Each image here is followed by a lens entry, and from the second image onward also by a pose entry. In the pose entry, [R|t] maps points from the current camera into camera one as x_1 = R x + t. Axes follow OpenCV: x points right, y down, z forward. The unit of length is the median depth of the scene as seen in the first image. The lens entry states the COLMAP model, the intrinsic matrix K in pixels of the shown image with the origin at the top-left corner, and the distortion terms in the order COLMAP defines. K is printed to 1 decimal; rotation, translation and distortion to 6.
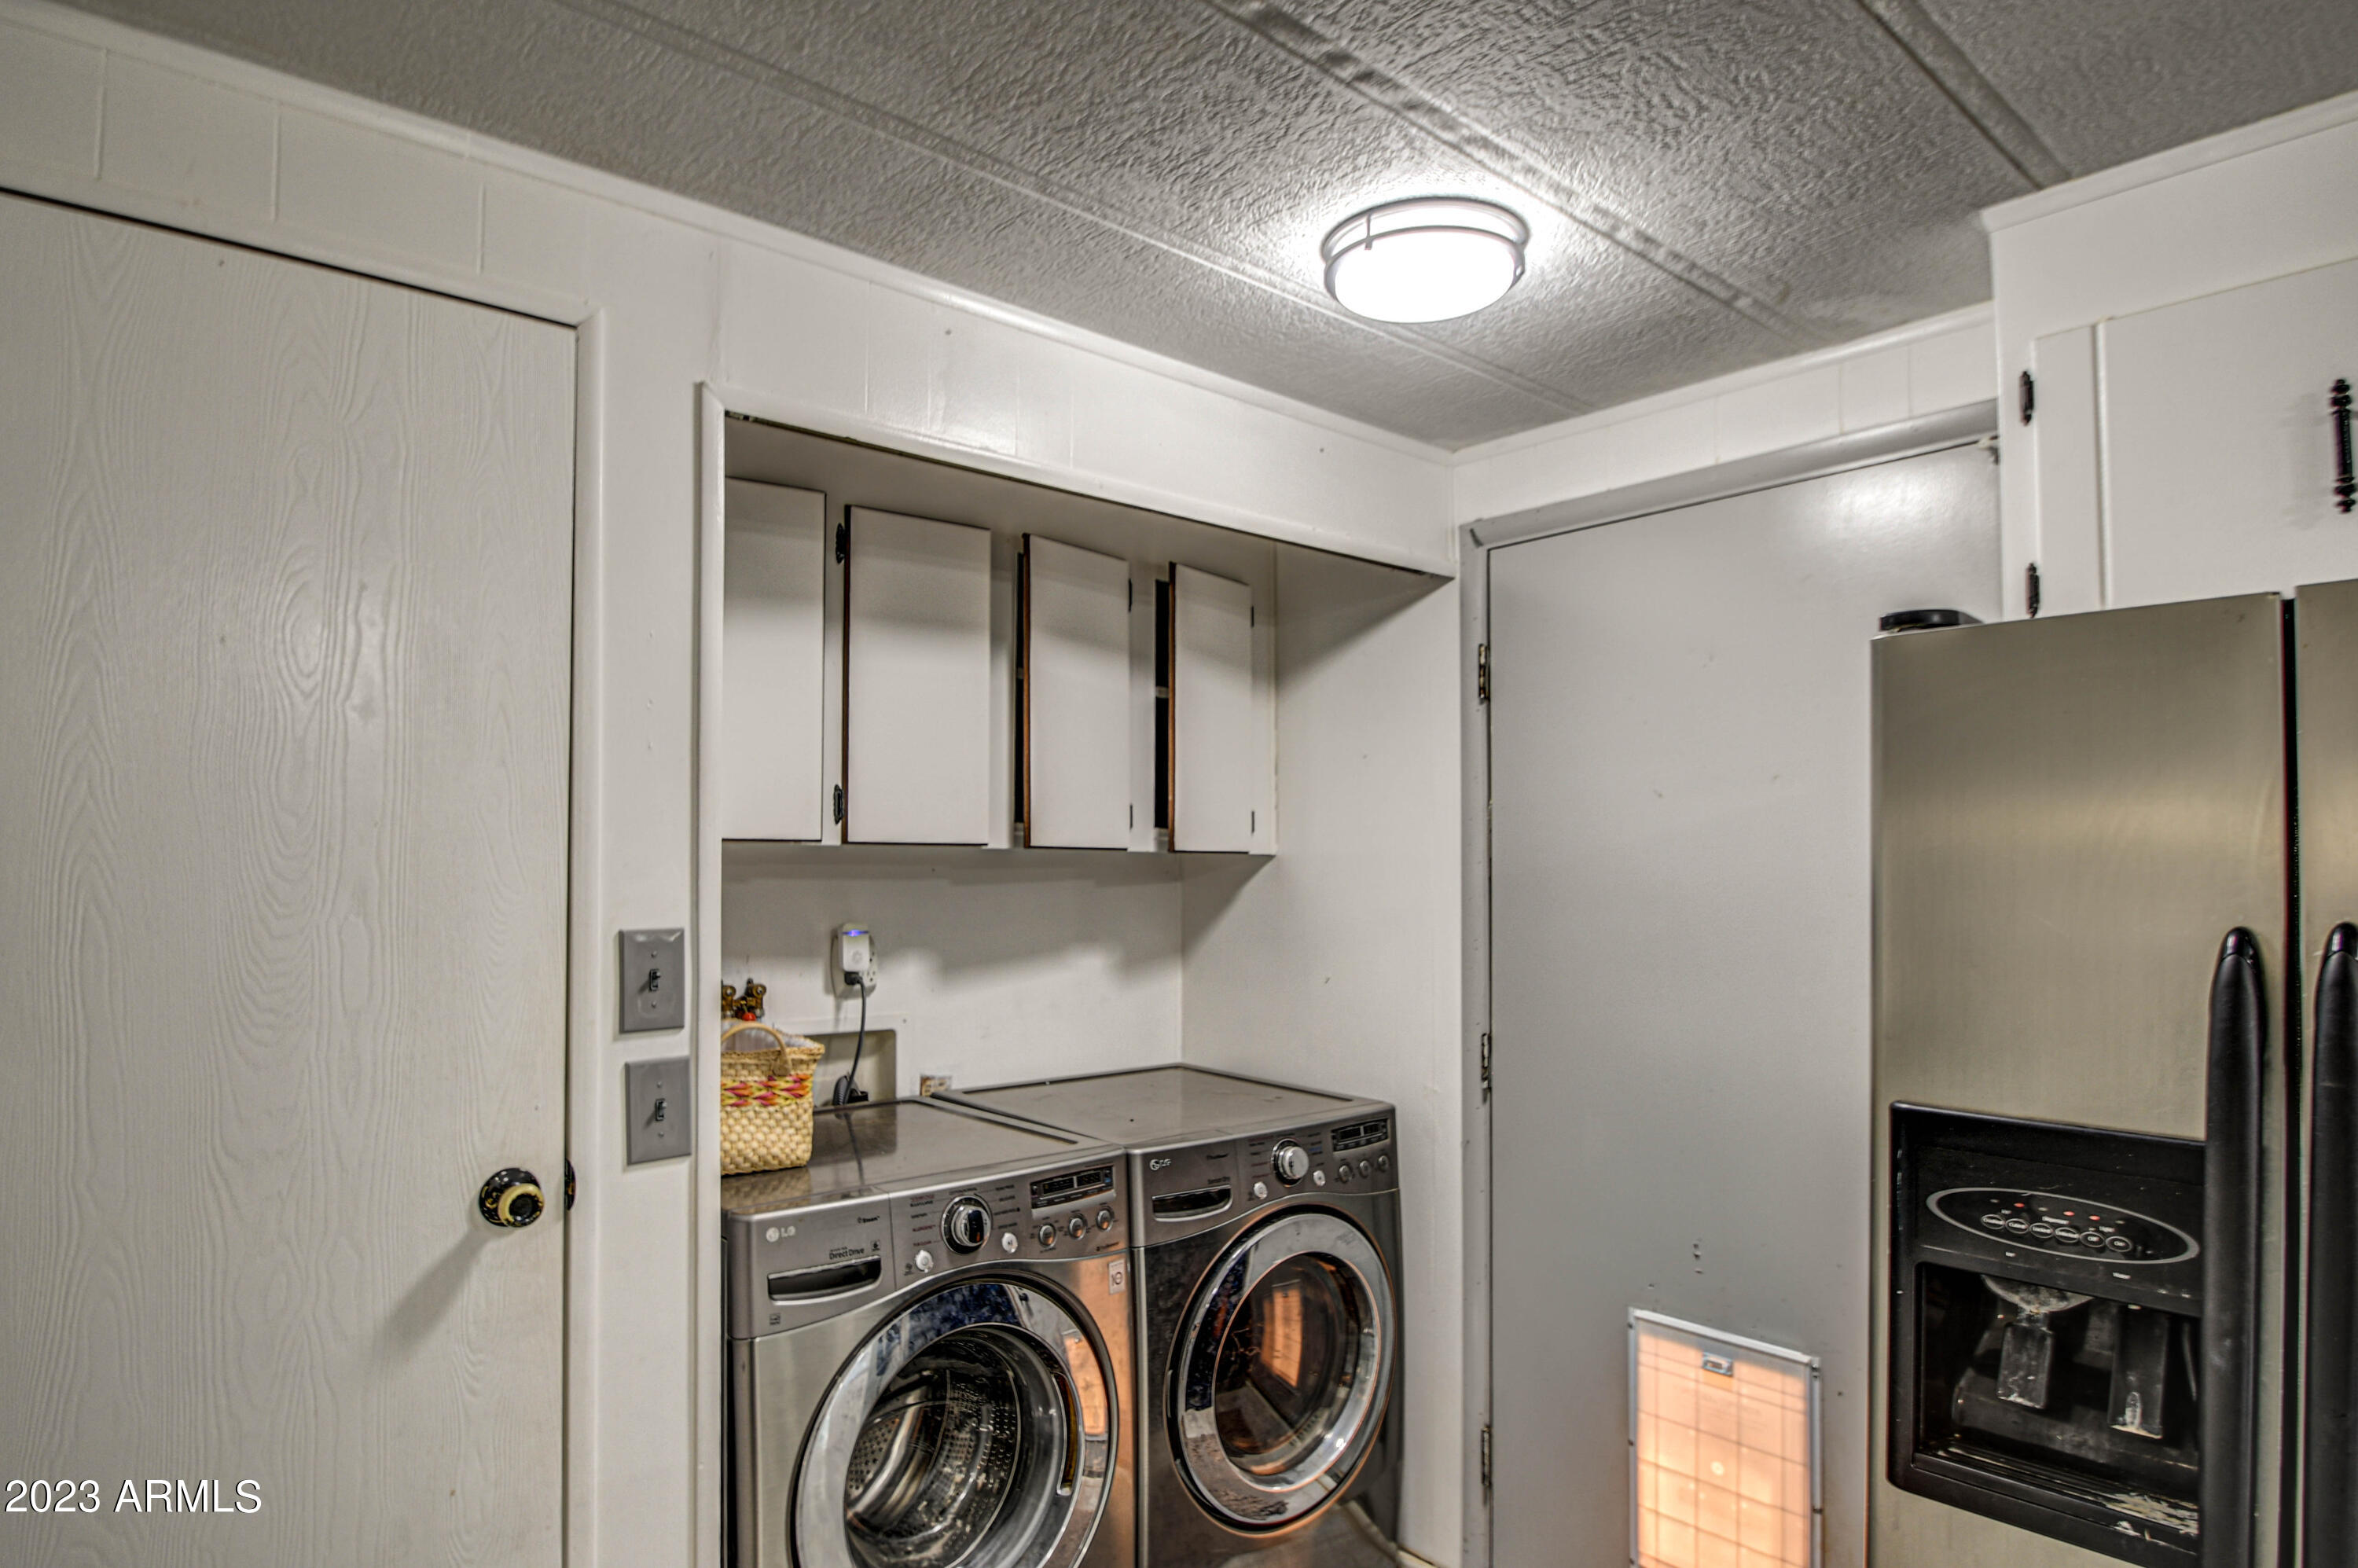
lens RADIAL K [[1281.6, 0, 1166.9], [0, 1281.6, 832.7], [0, 0, 1]] dist [-0.014675, -0.007582]
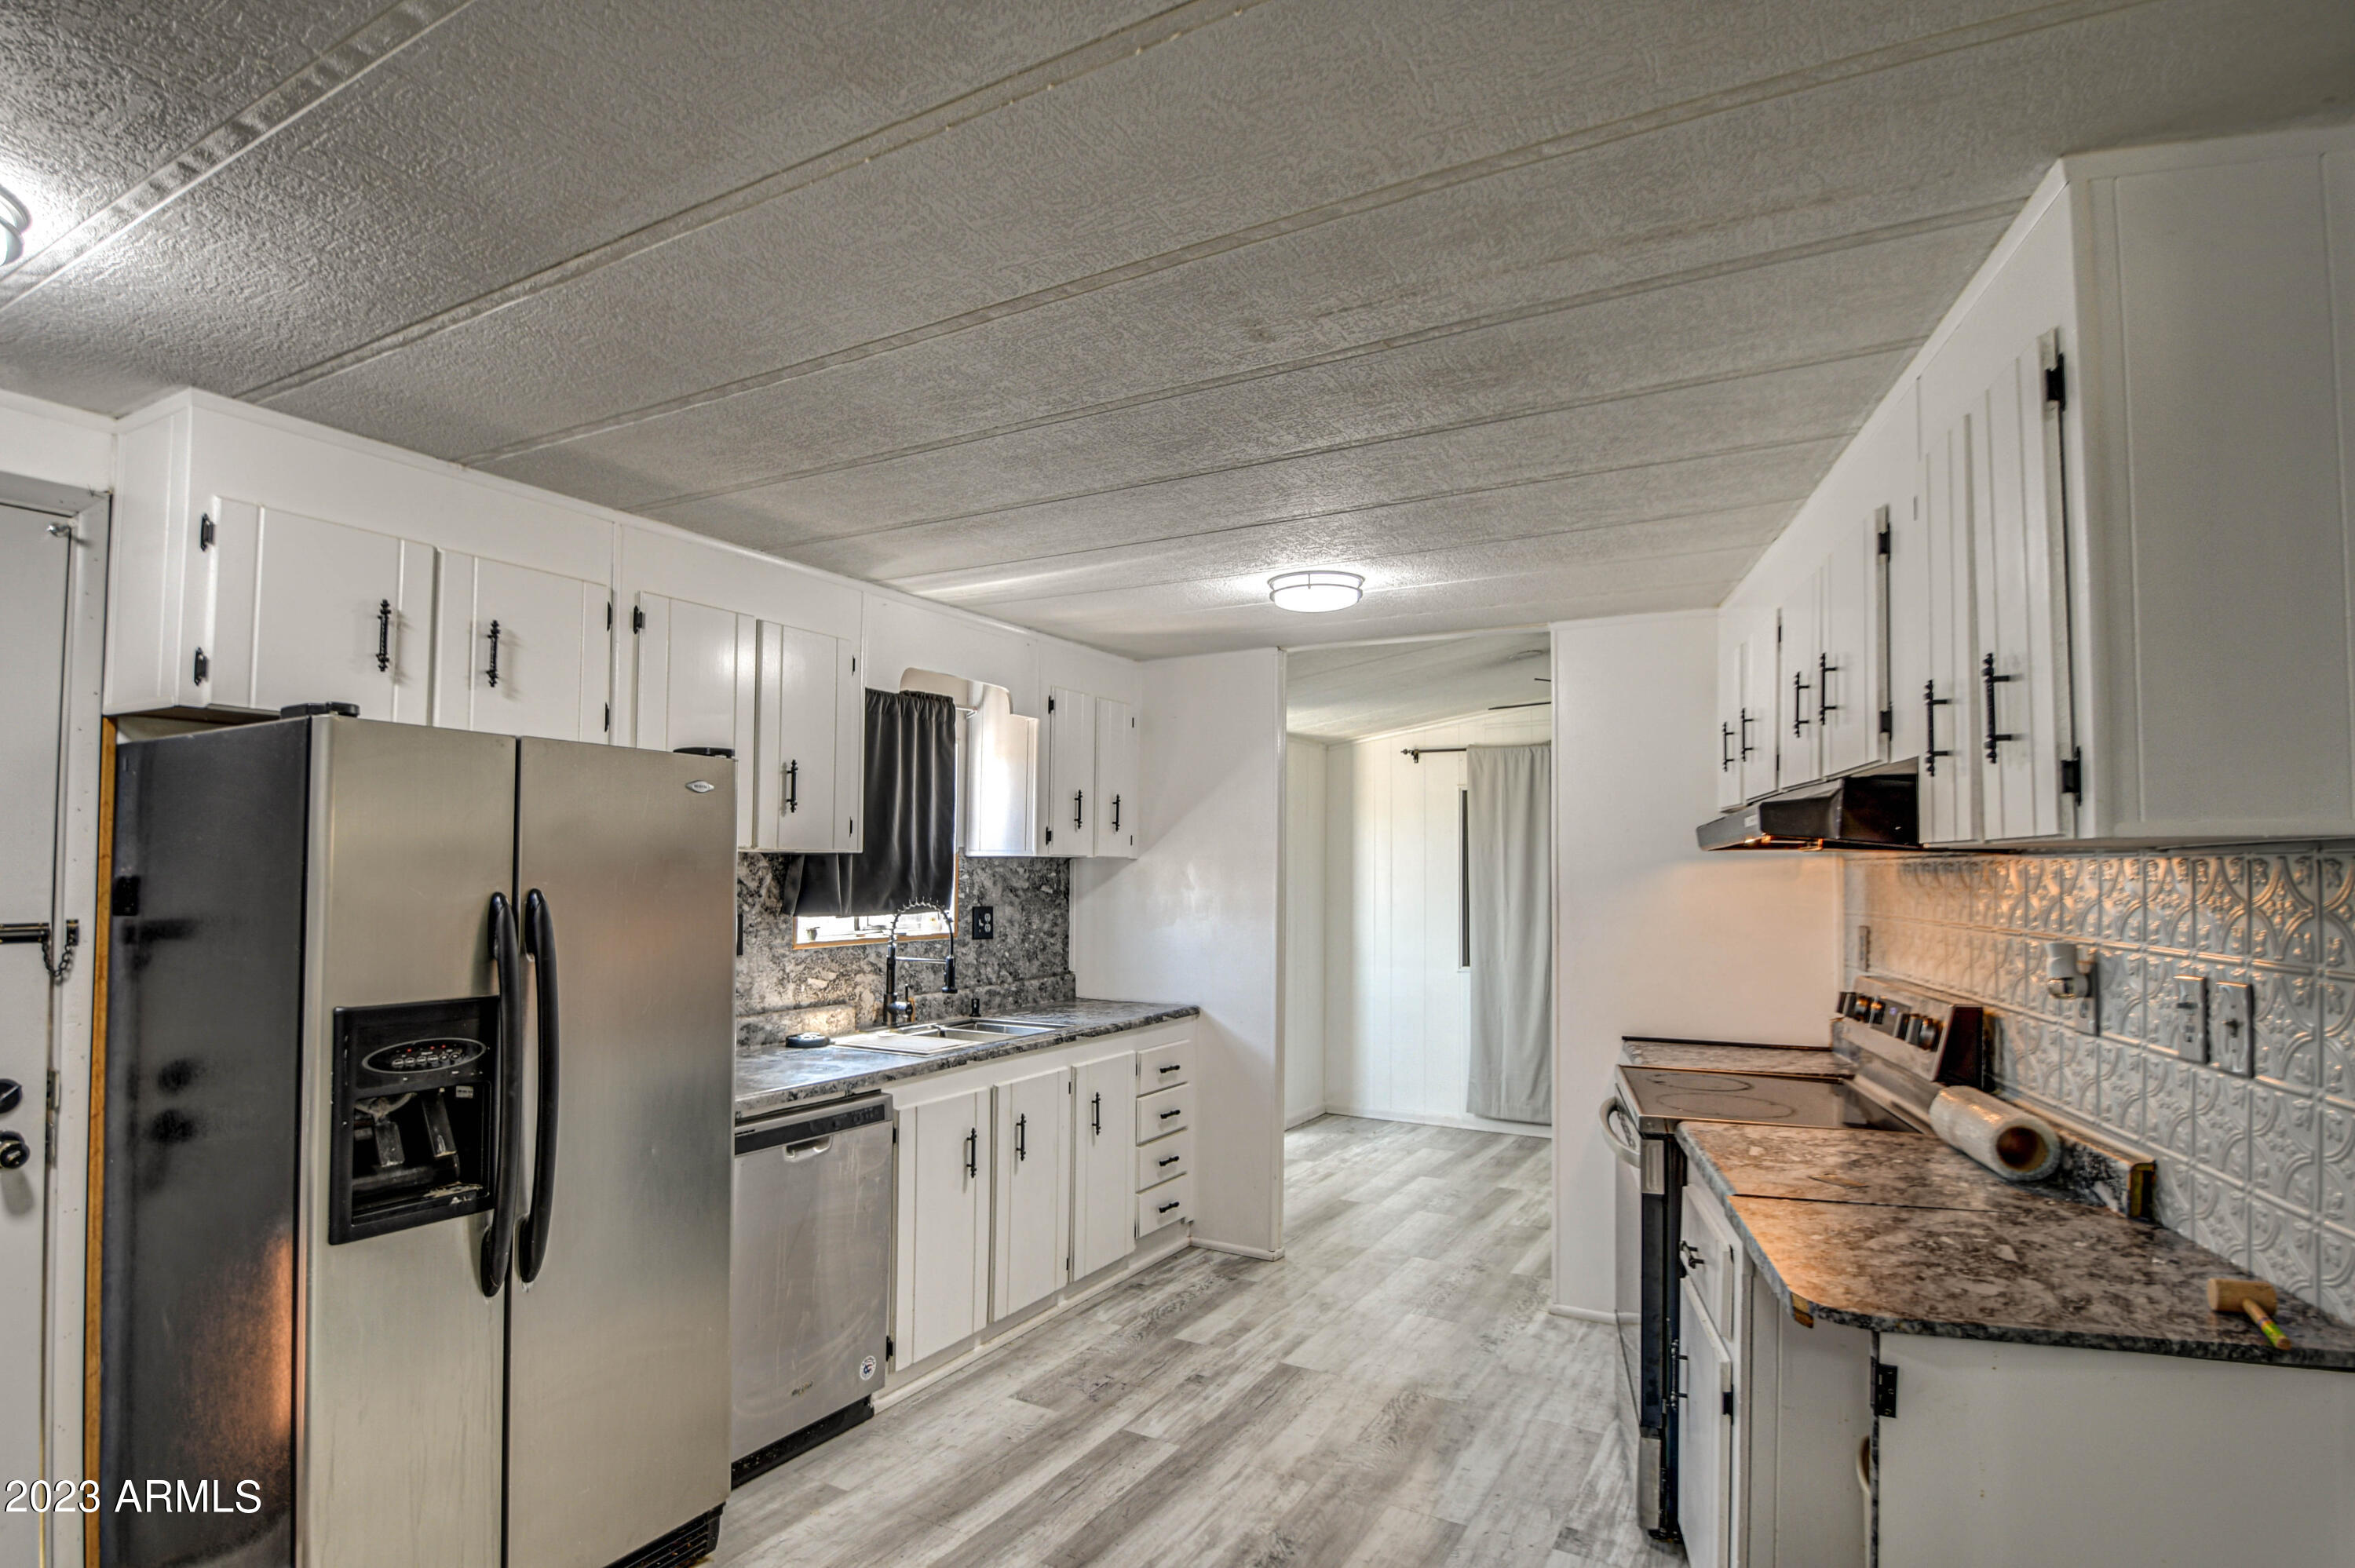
lens RADIAL K [[1245.0, 0, 1130.2], [0, 1245.0, 825.6], [0, 0, 1]] dist [-0.028134, 0.001440]
pose [[-0.323263, 0.026845, 0.945928, -0.794195], [-0.041162, 0.998253, -0.042396, 0.002955], [-0.945413, -0.052641, -0.321593, 0.363664]]
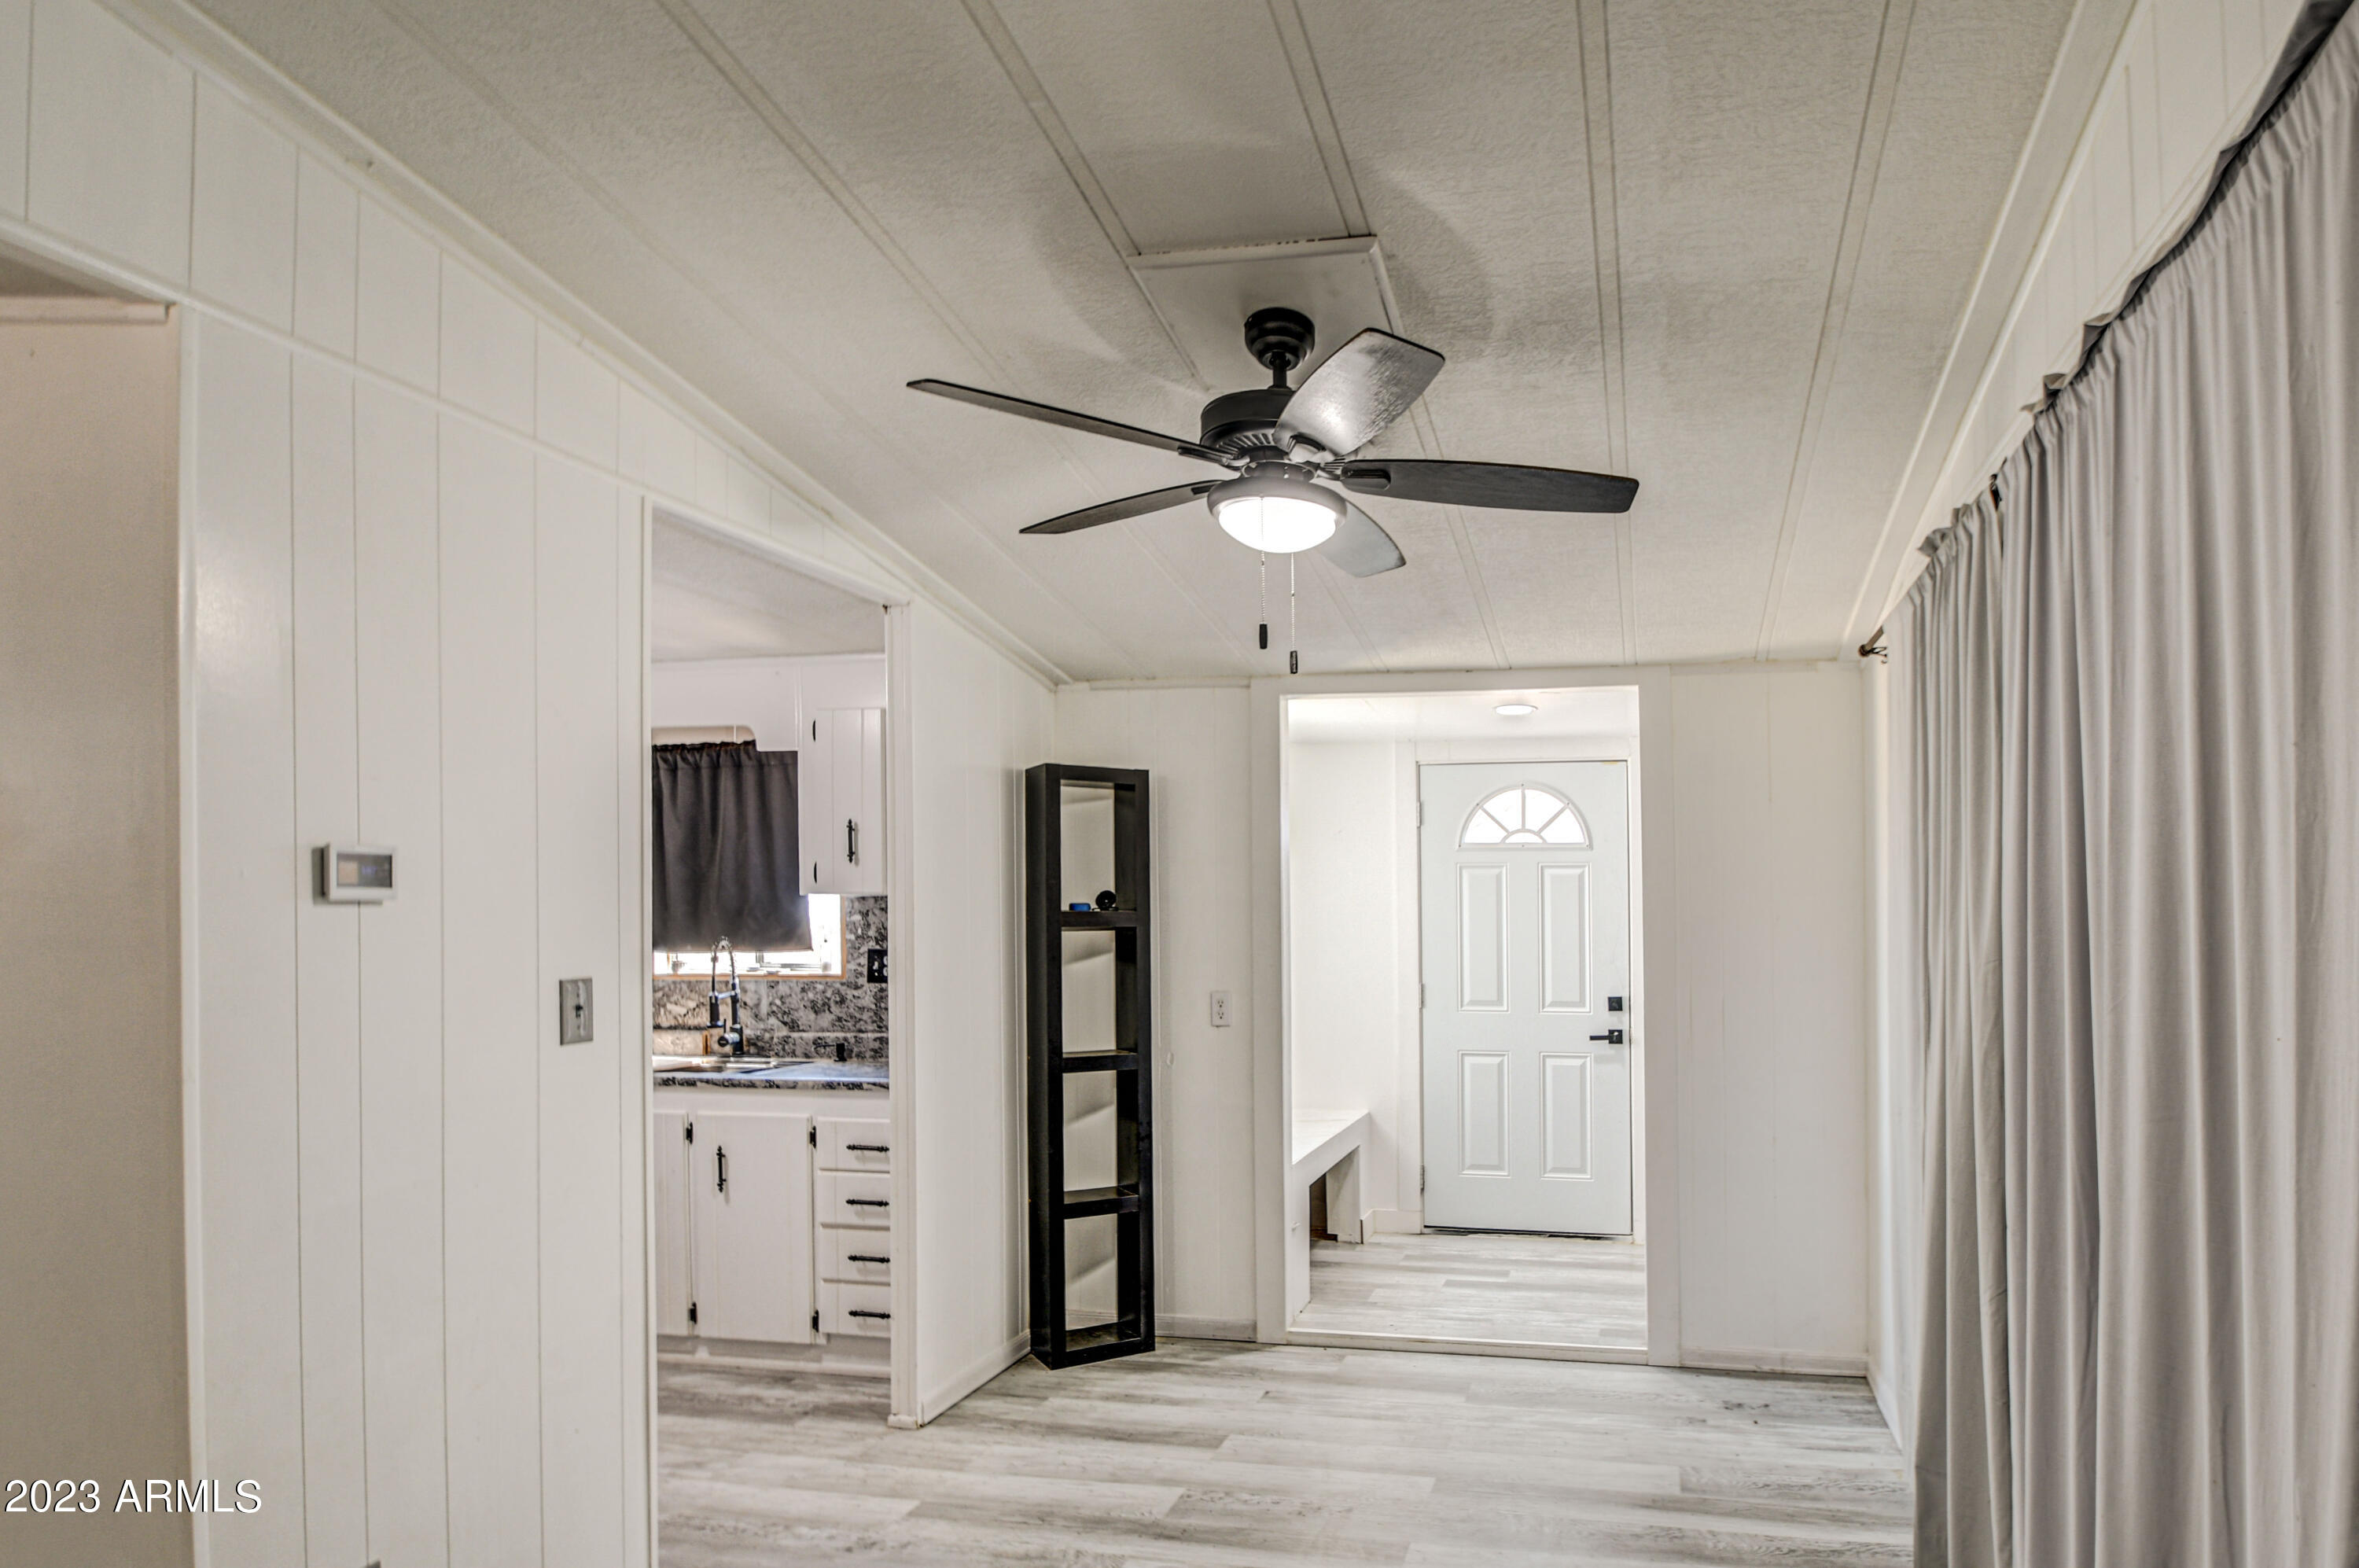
lens RADIAL K [[1282.2, 0, 1383.1], [0, 1282.2, 944.2], [0, 0, 1]] dist [-0.014675, -0.007582]
pose [[0.766644, -0.018091, 0.641817, 0.783887], [-0.018246, 0.998585, 0.049943, -0.075029], [-0.641813, -0.049999, 0.765229, -2.558149]]
